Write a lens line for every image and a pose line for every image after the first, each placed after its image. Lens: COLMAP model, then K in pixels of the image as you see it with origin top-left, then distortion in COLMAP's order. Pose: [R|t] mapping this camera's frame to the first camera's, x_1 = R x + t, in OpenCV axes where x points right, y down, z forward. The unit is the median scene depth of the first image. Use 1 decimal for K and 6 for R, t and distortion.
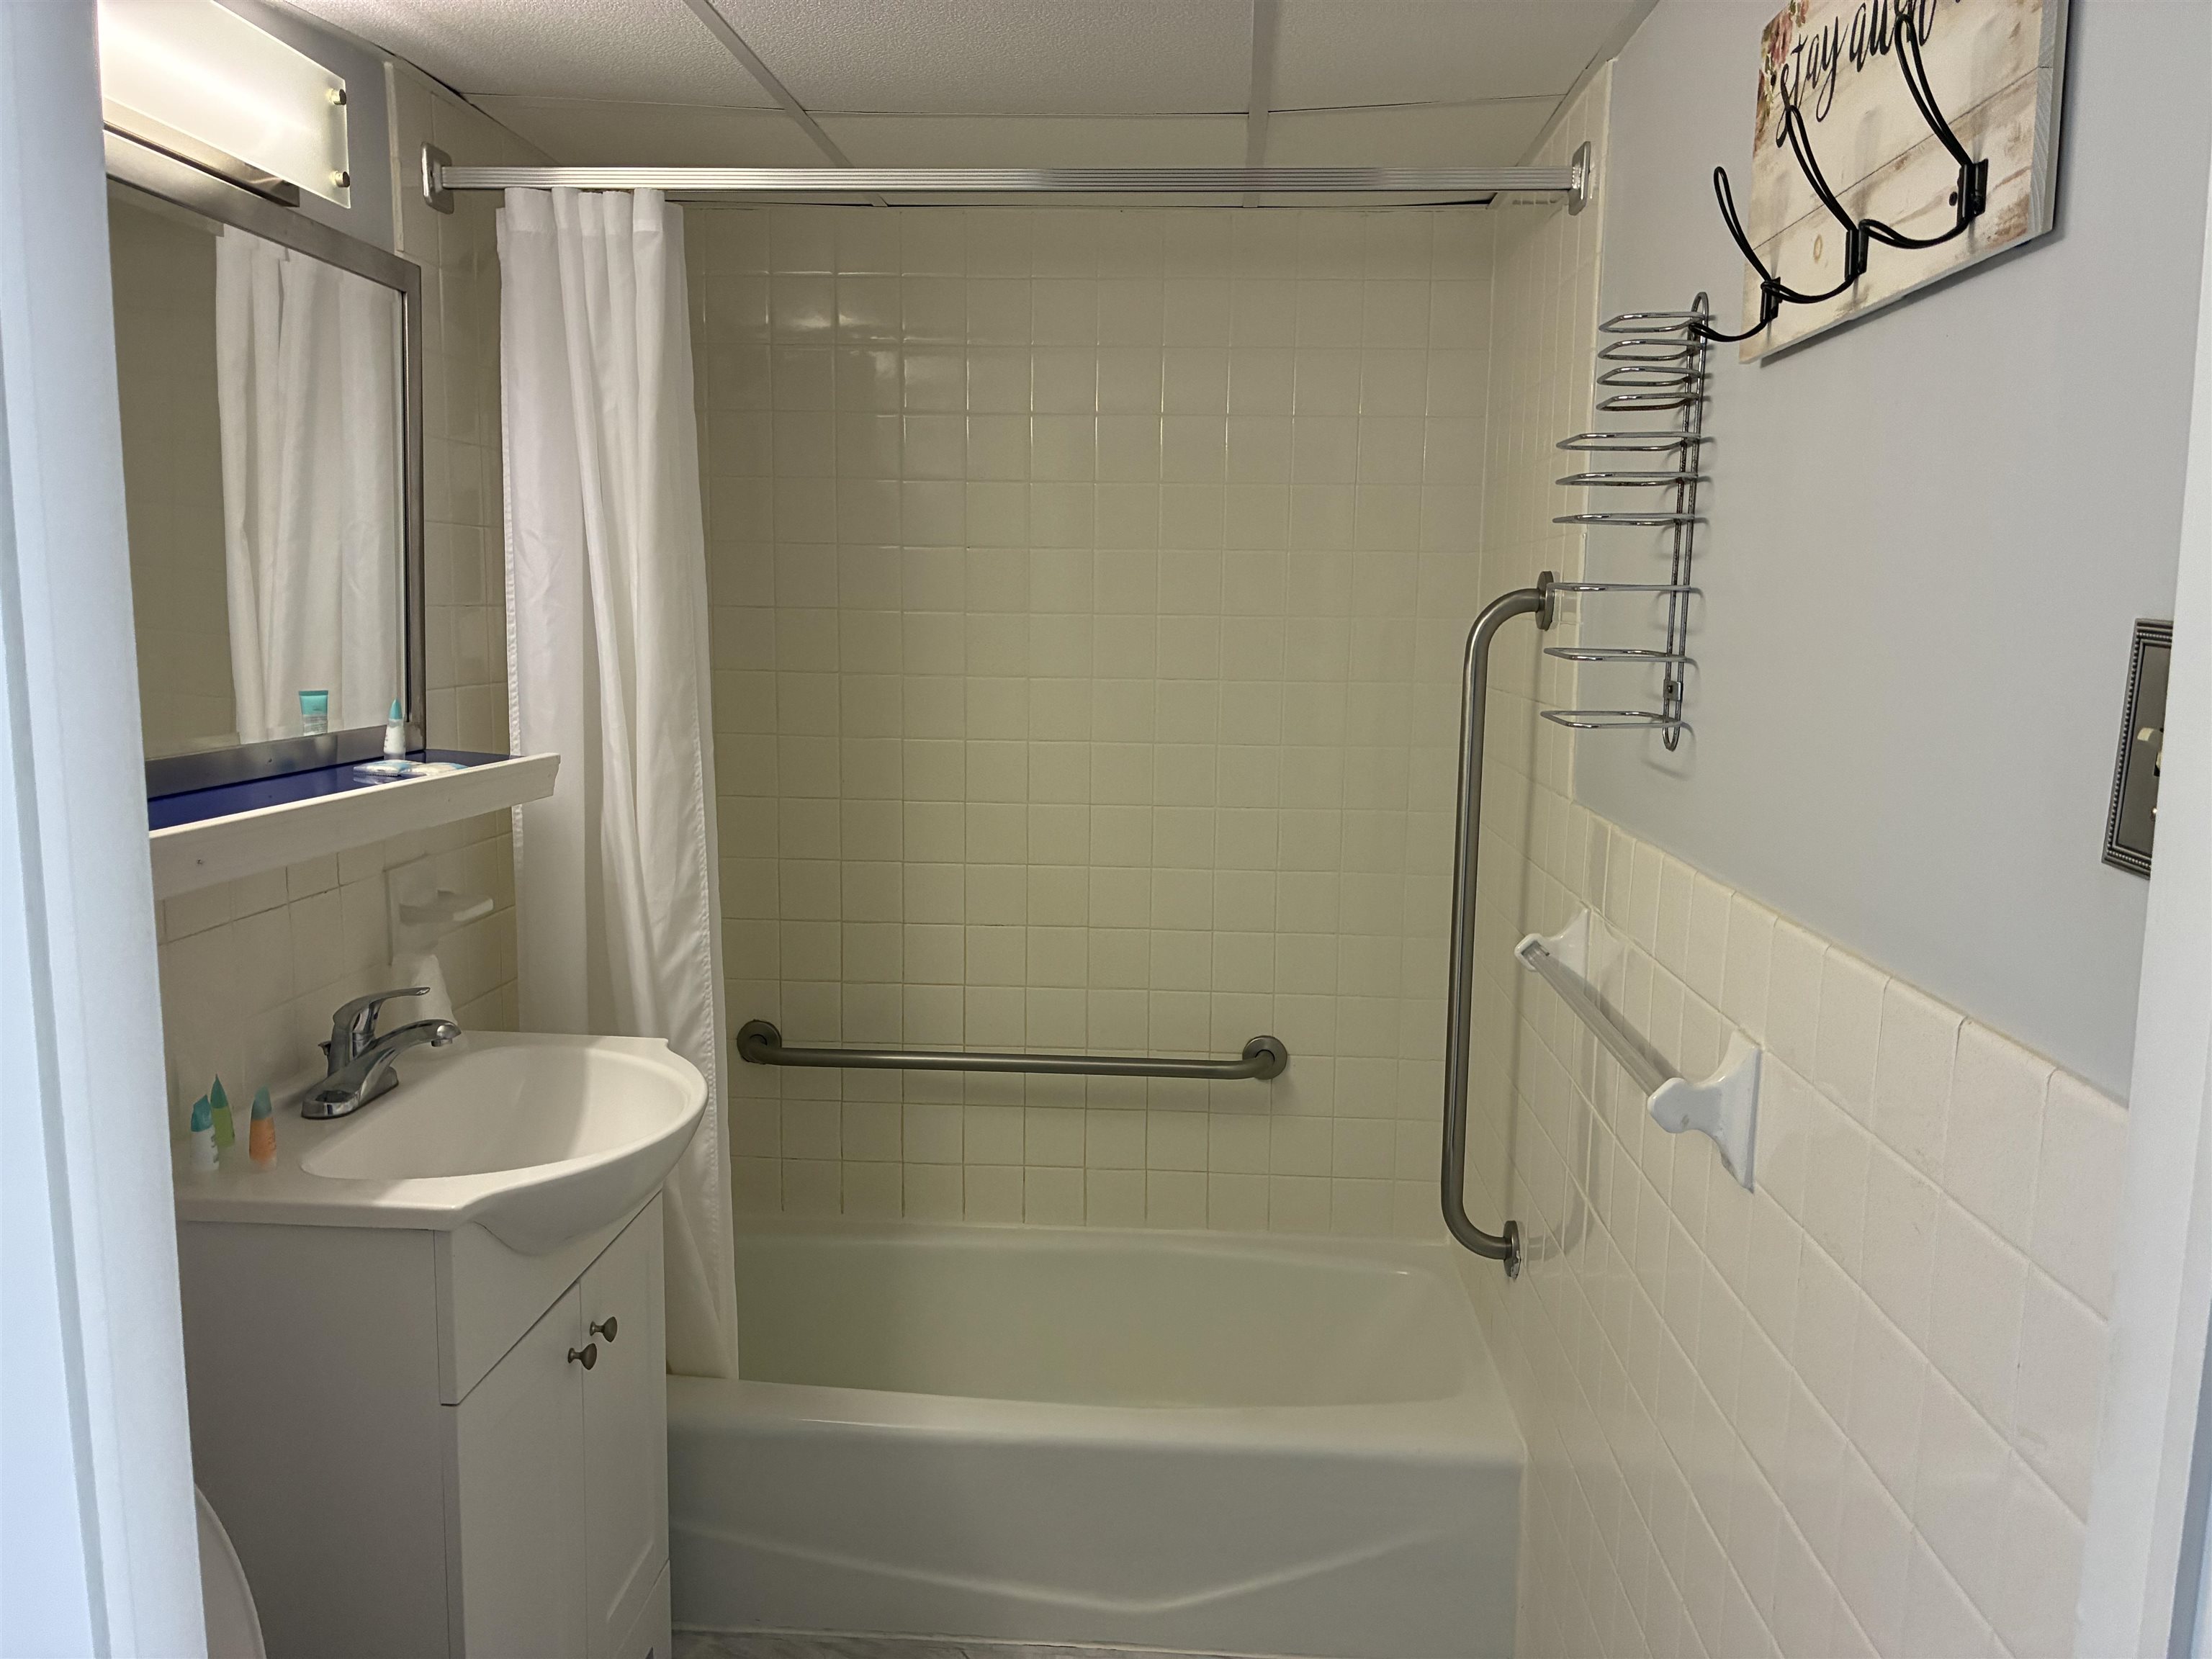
lens RADIAL K [[1669.9, 0, 1105.8], [0, 1669.9, 828.5], [0, 0, 1]] dist [0.009478, -0.037694]
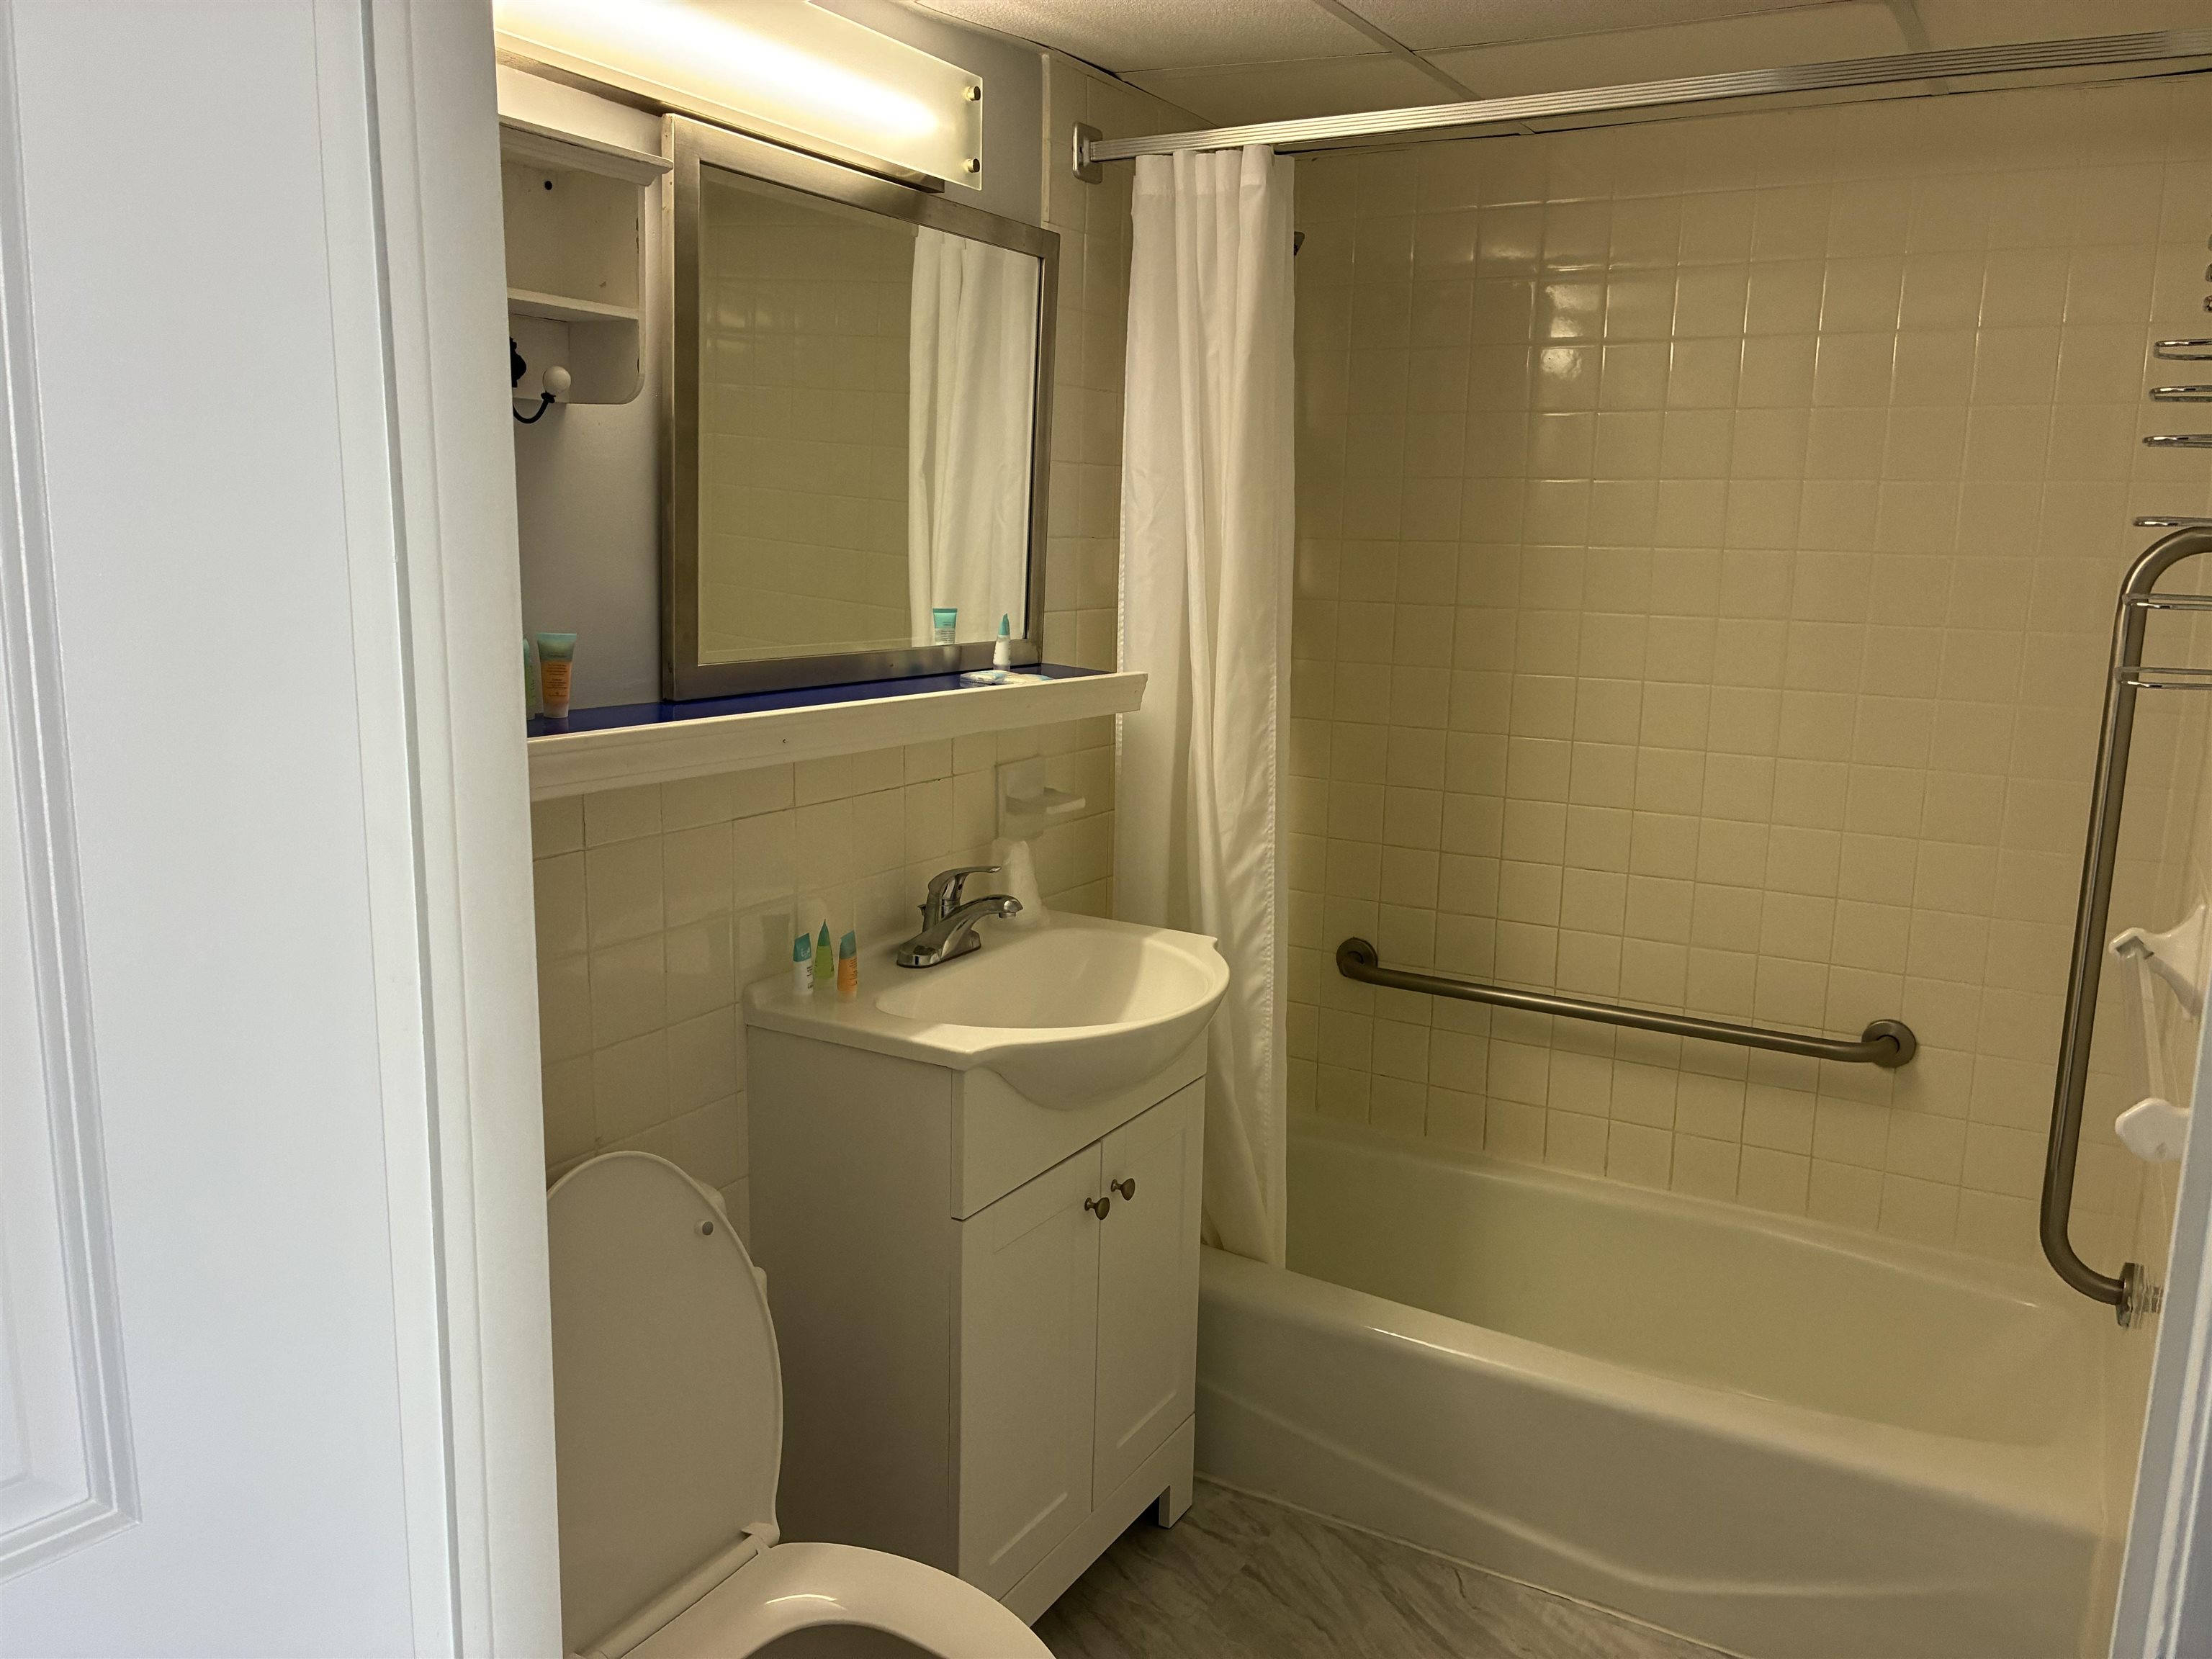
lens RADIAL K [[1669.9, 0, 1101.1], [0, 1669.9, 816.2], [0, 0, 1]] dist [0.009478, -0.037694]
pose [[0.889799, 0.080764, -0.449149, 0.144715], [-0.067087, 0.996672, 0.046313, 0.001342], [0.451395, -0.011078, 0.892256, -0.001009]]
